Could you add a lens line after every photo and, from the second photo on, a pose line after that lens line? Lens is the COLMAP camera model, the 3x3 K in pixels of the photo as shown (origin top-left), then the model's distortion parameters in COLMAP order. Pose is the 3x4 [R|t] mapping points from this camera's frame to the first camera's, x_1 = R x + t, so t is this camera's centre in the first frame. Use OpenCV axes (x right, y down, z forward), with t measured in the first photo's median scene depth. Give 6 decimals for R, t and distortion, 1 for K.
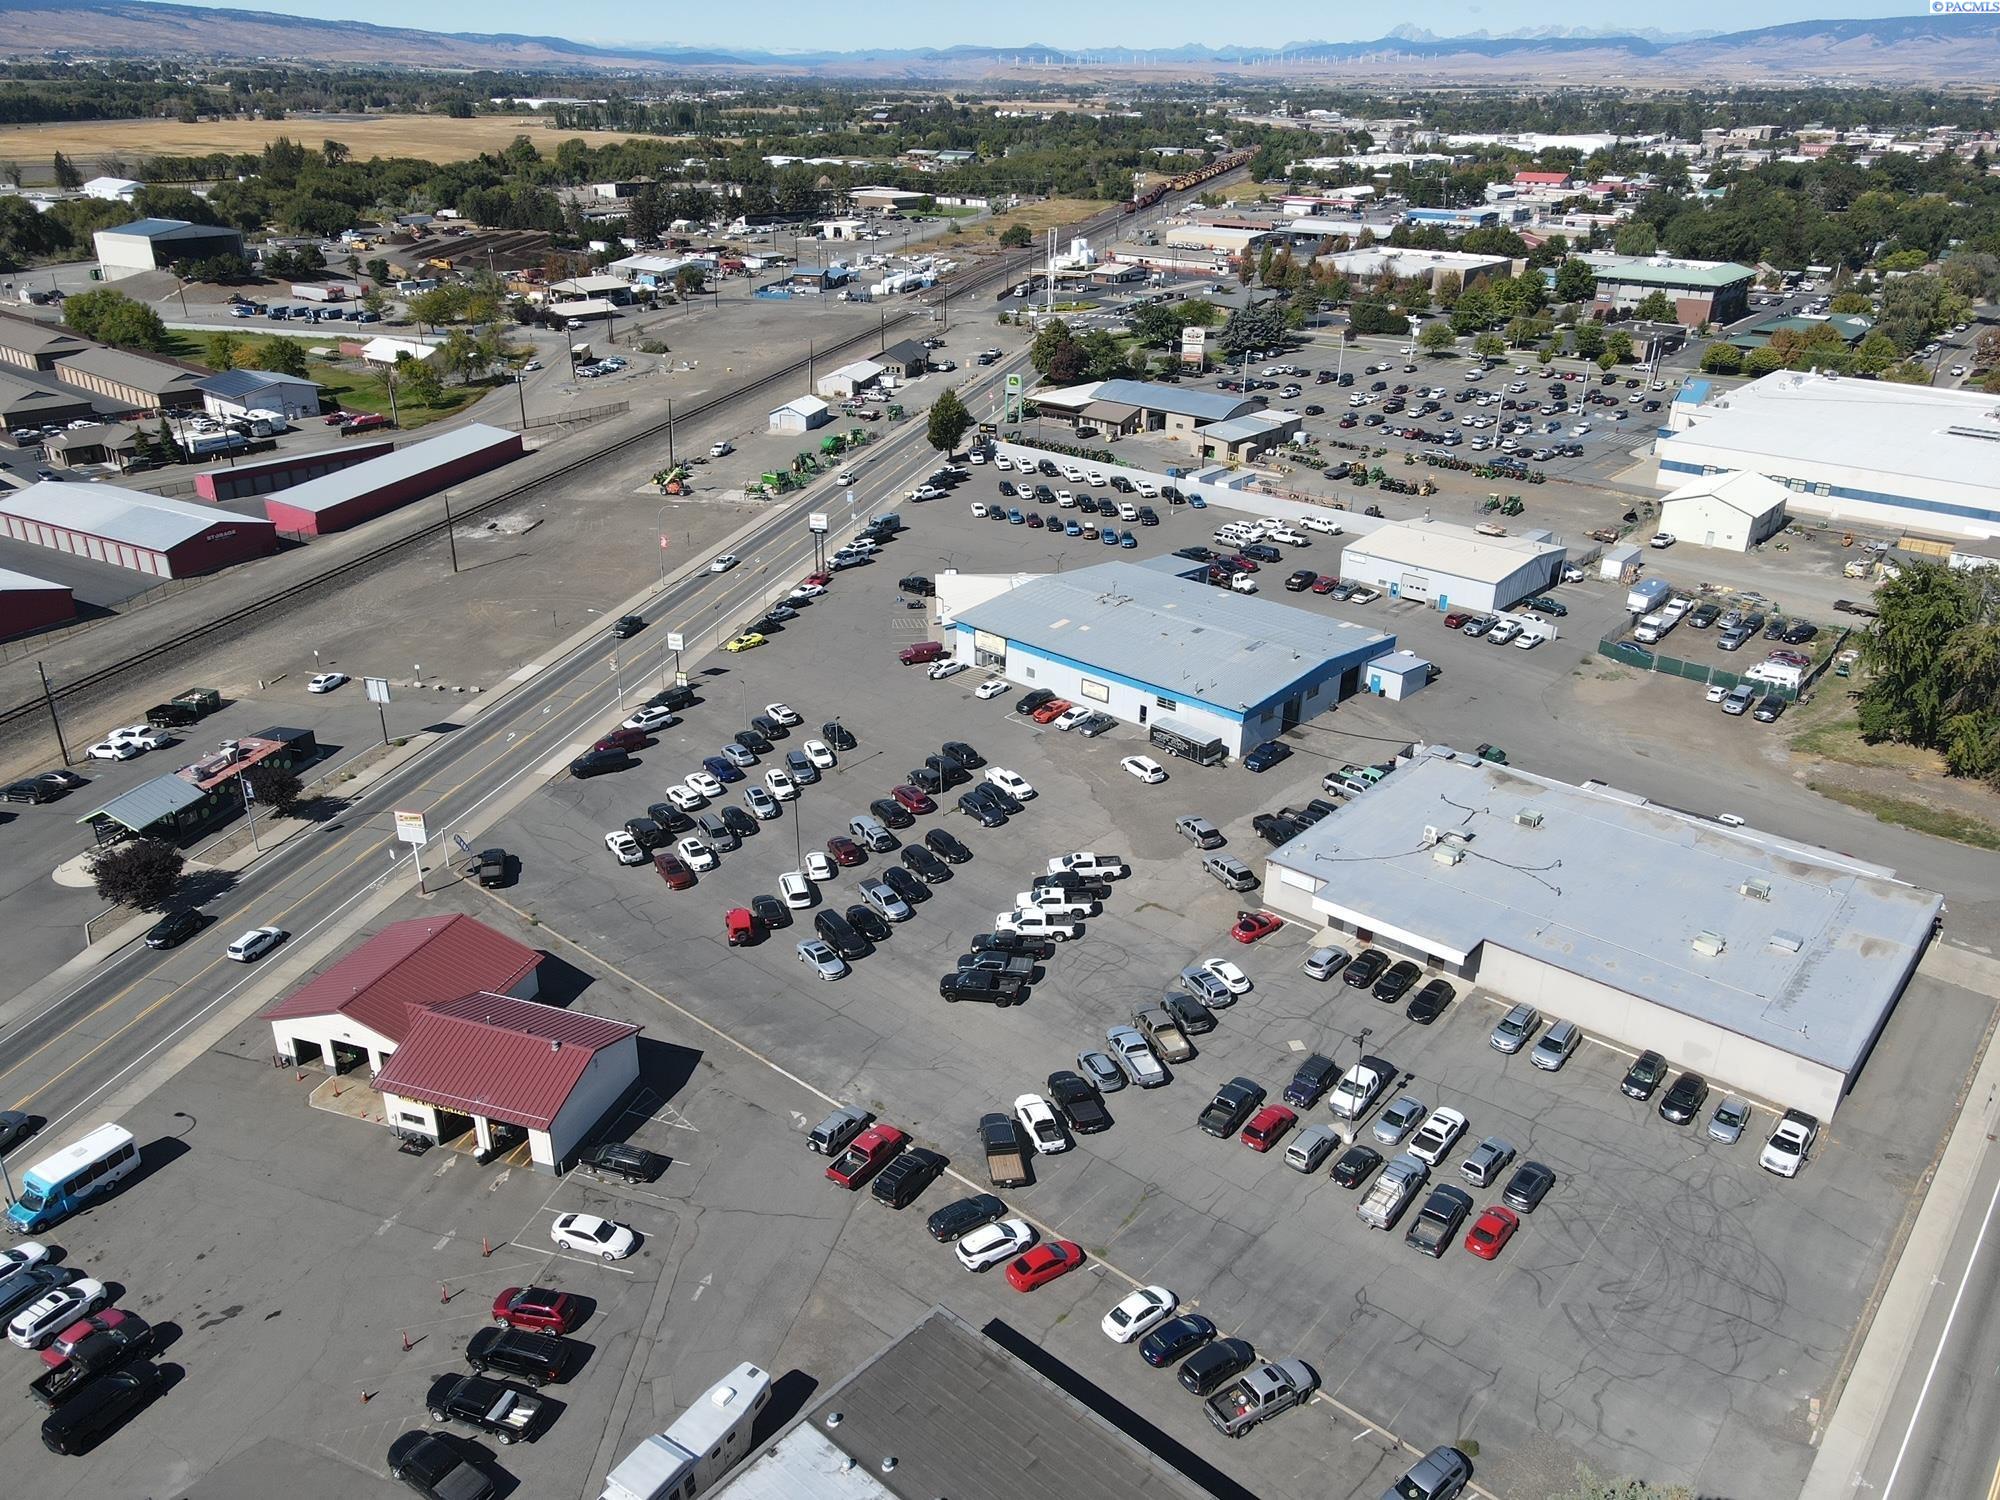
lens RADIAL K [[1466.4, 0, 1003.7], [0, 1466.4, 752.5], [0, 0, 1]] dist [0.001719, 0.018076]
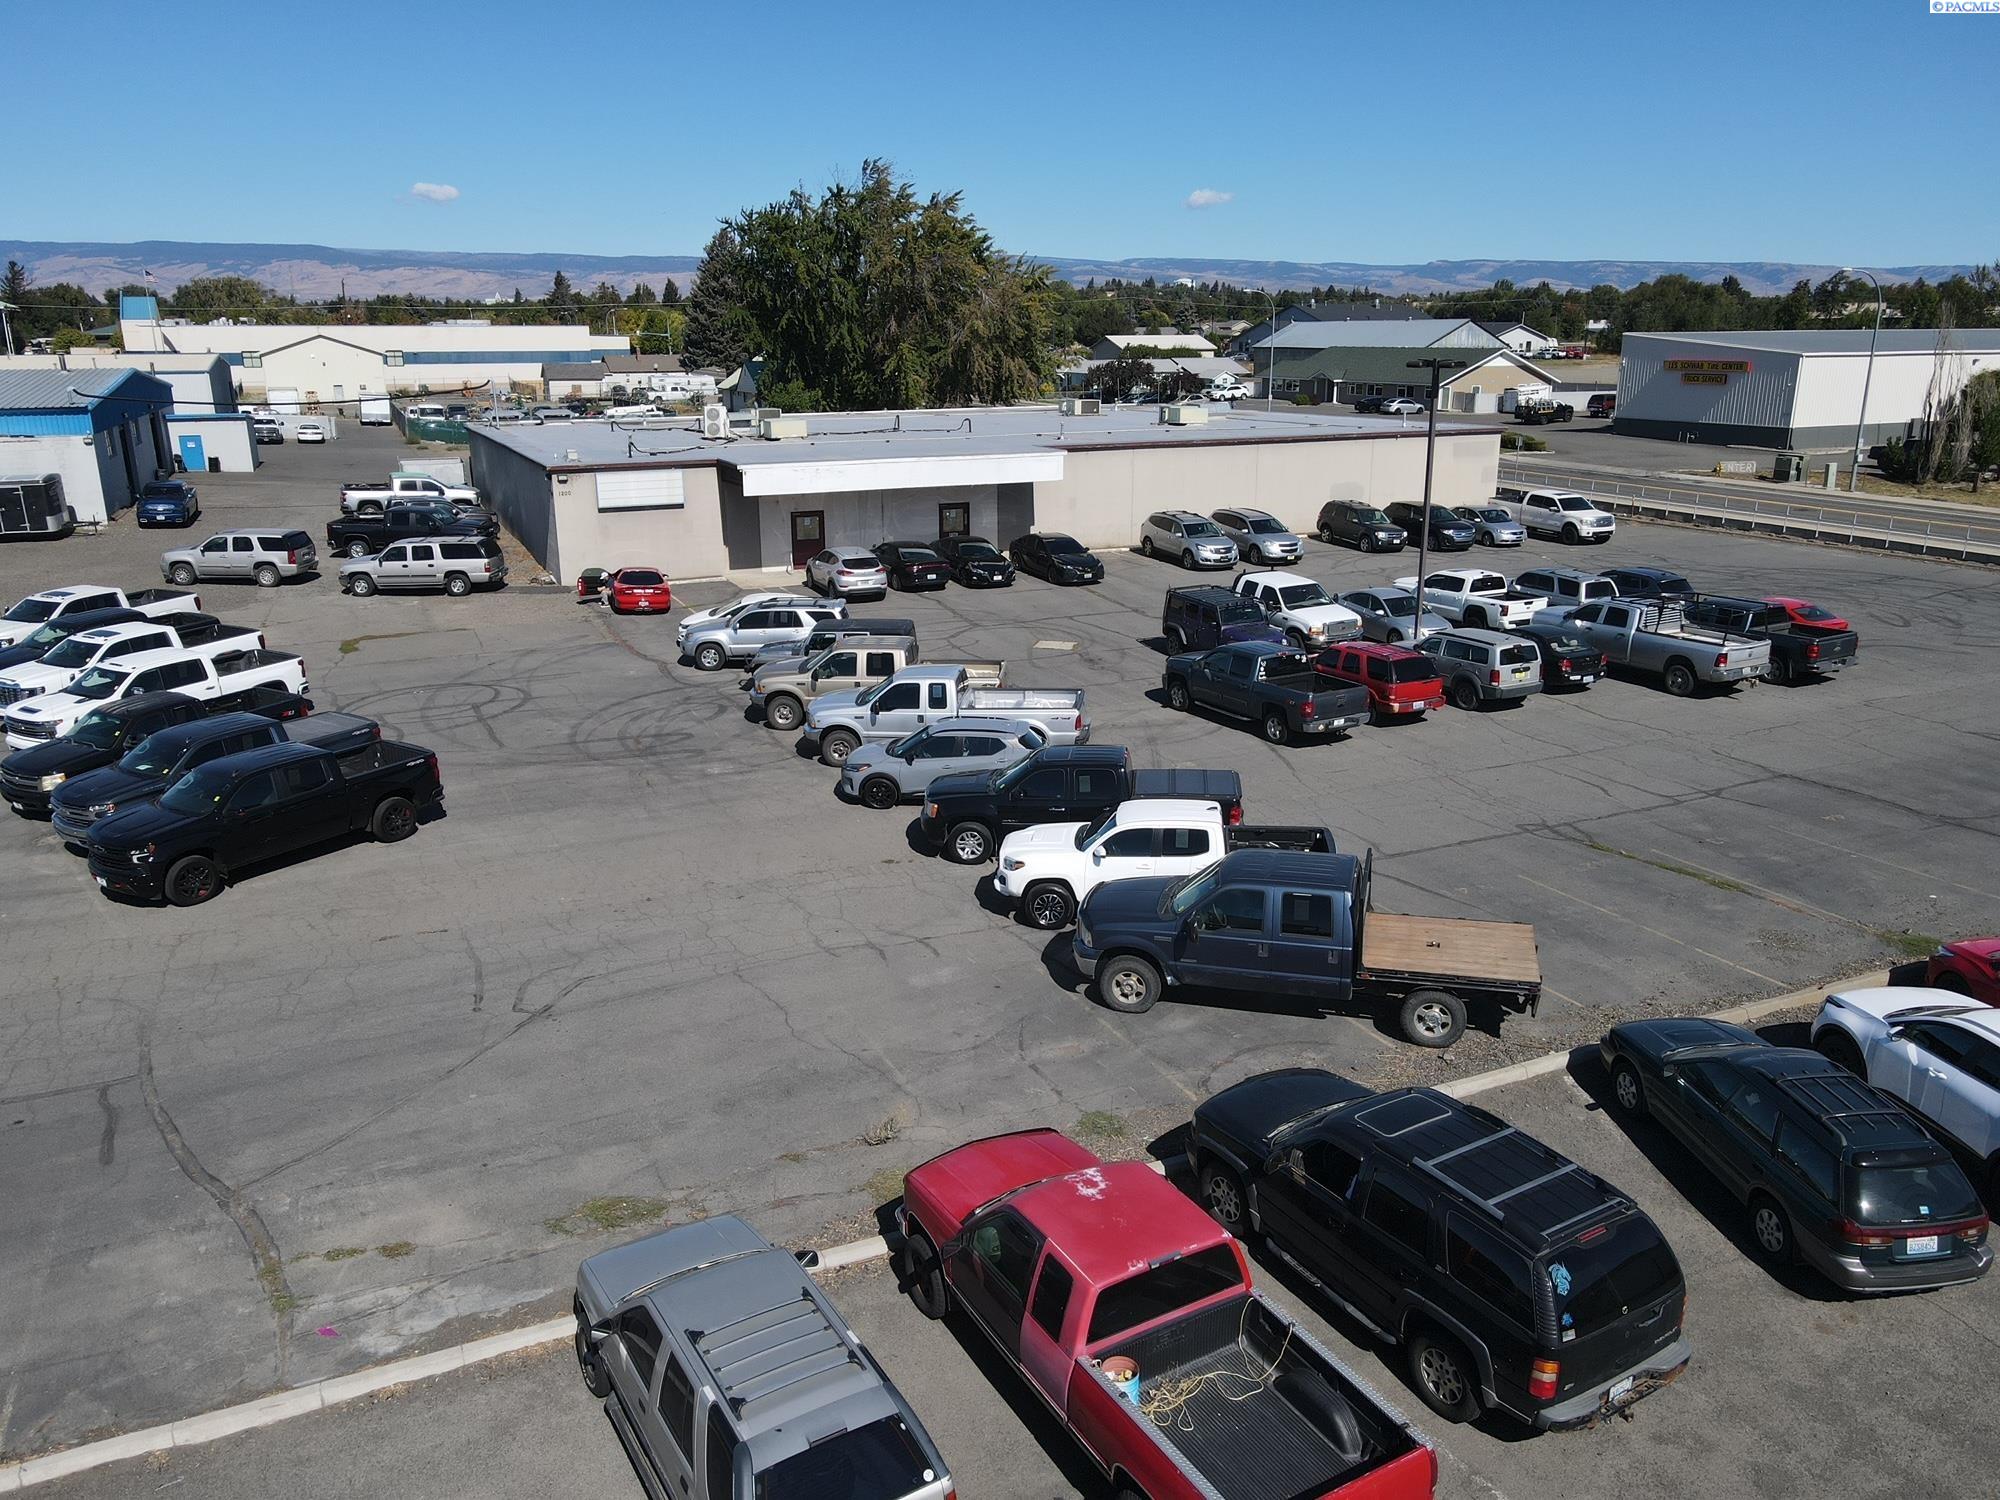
lens RADIAL K [[1466.4, 0, 995.8], [0, 1466.4, 755.8], [0, 0, 1]] dist [0.001719, 0.018076]
pose [[0.429135, -0.269889, 0.861976, -0.123414], [0.386067, 0.917557, 0.095087, 0.125653], [-0.816575, 0.291976, 0.497951, 0.560936]]
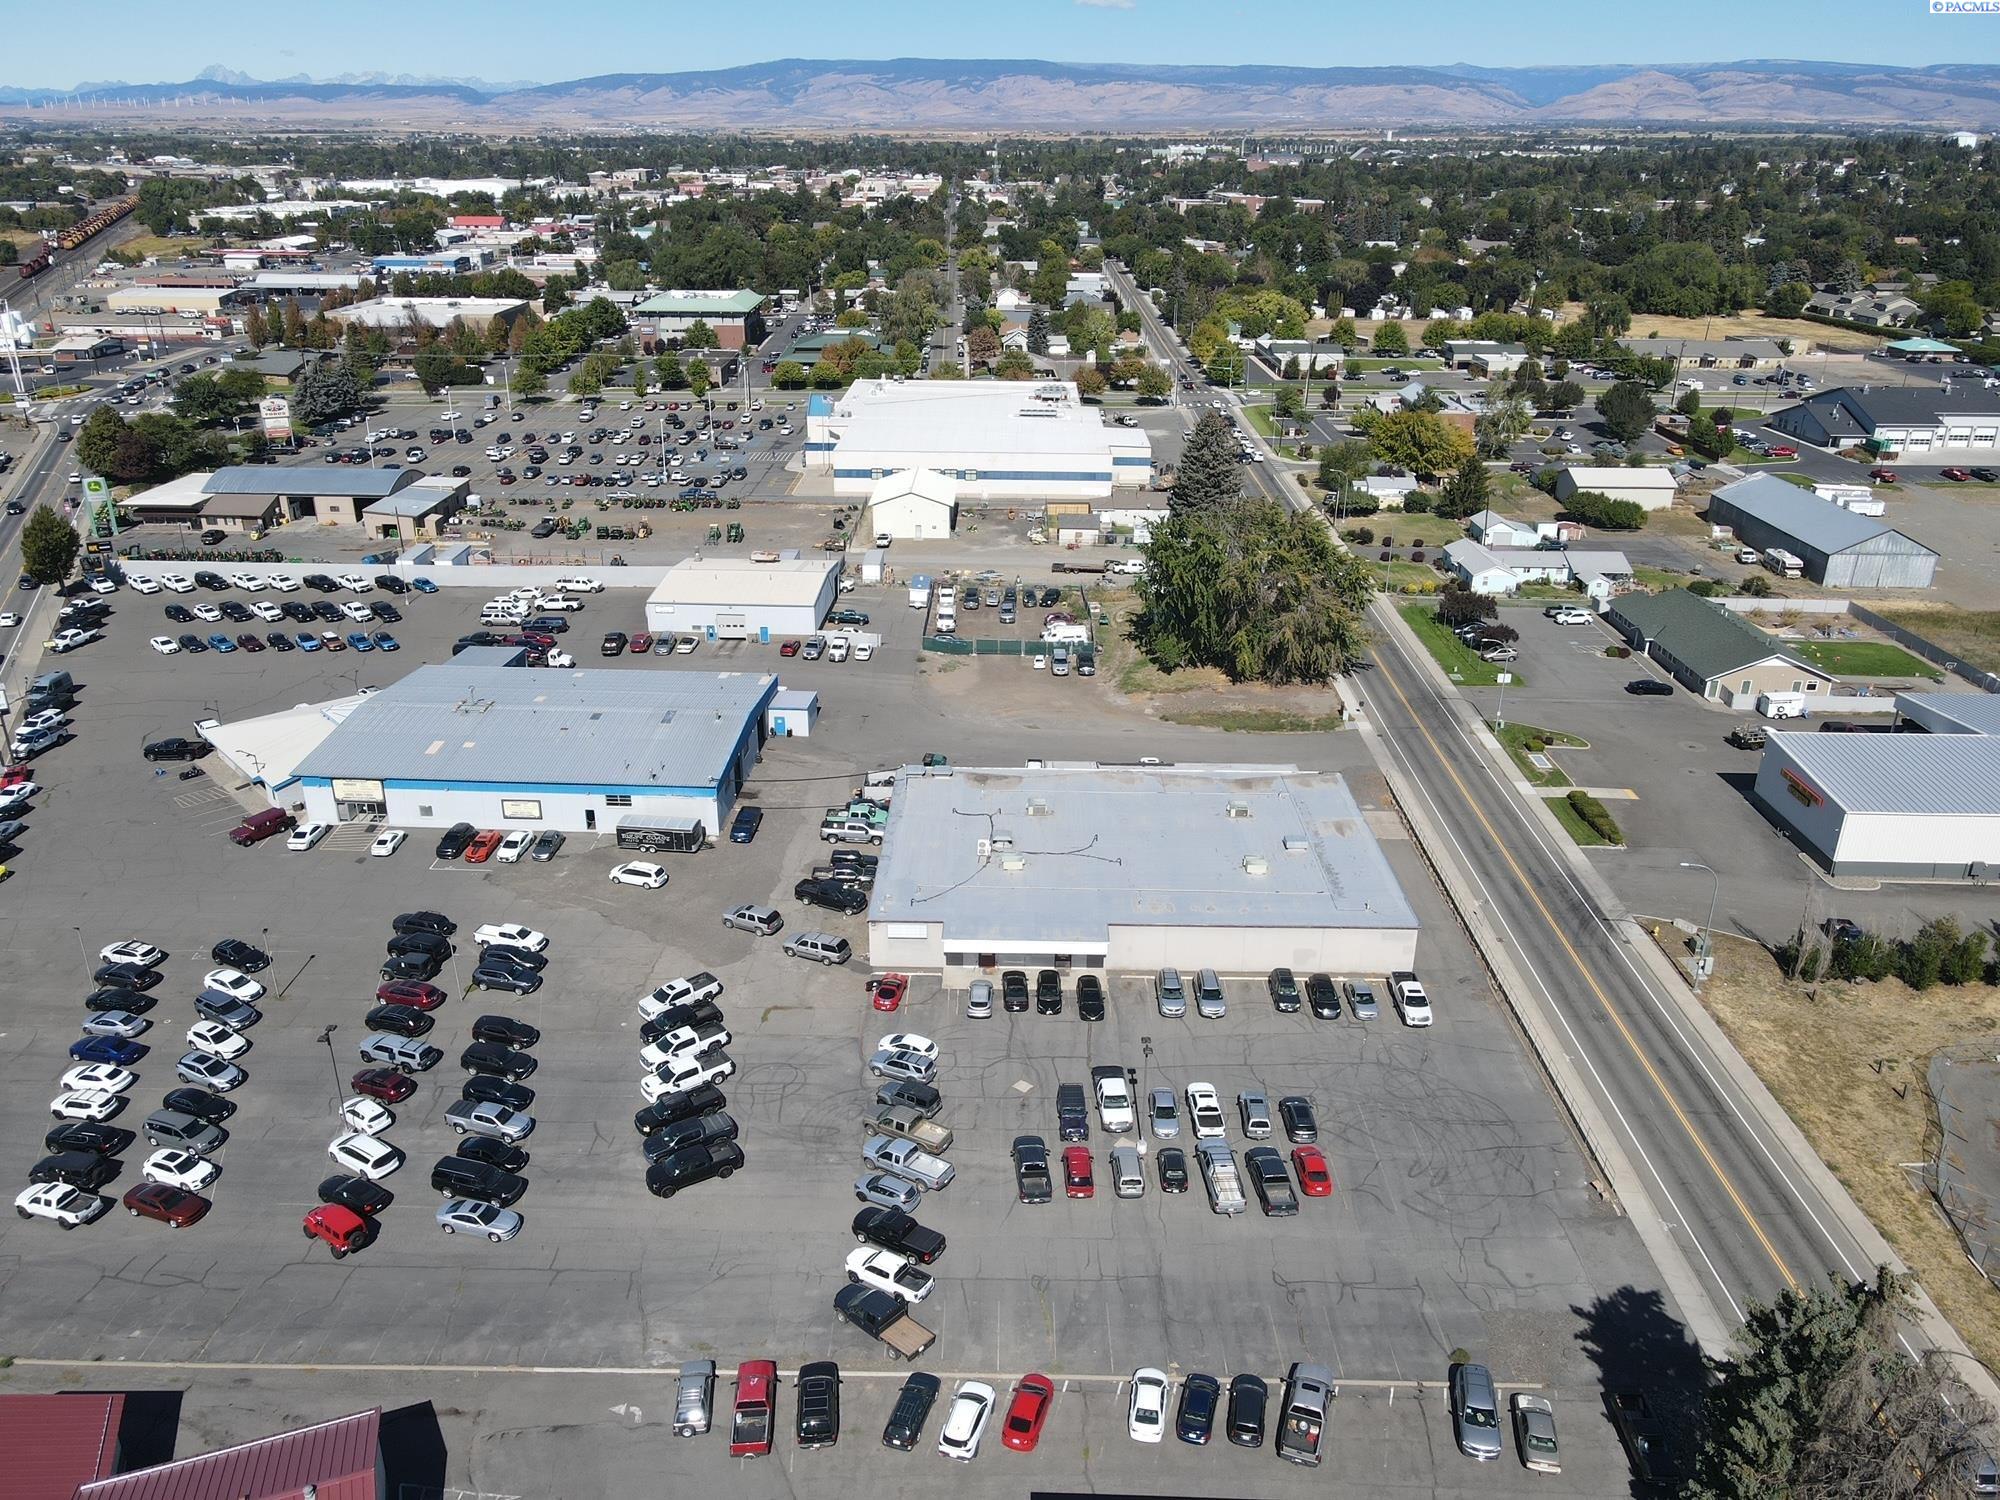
lens RADIAL K [[1466.4, 0, 1000.2], [0, 1466.4, 746.4], [0, 0, 1]] dist [0.001719, 0.018076]
pose [[0.770639, -0.248658, 0.586758, -0.228302], [0.265965, 0.962209, 0.058455, -0.055374], [-0.579119, 0.111009, 0.807650, 0.131711]]
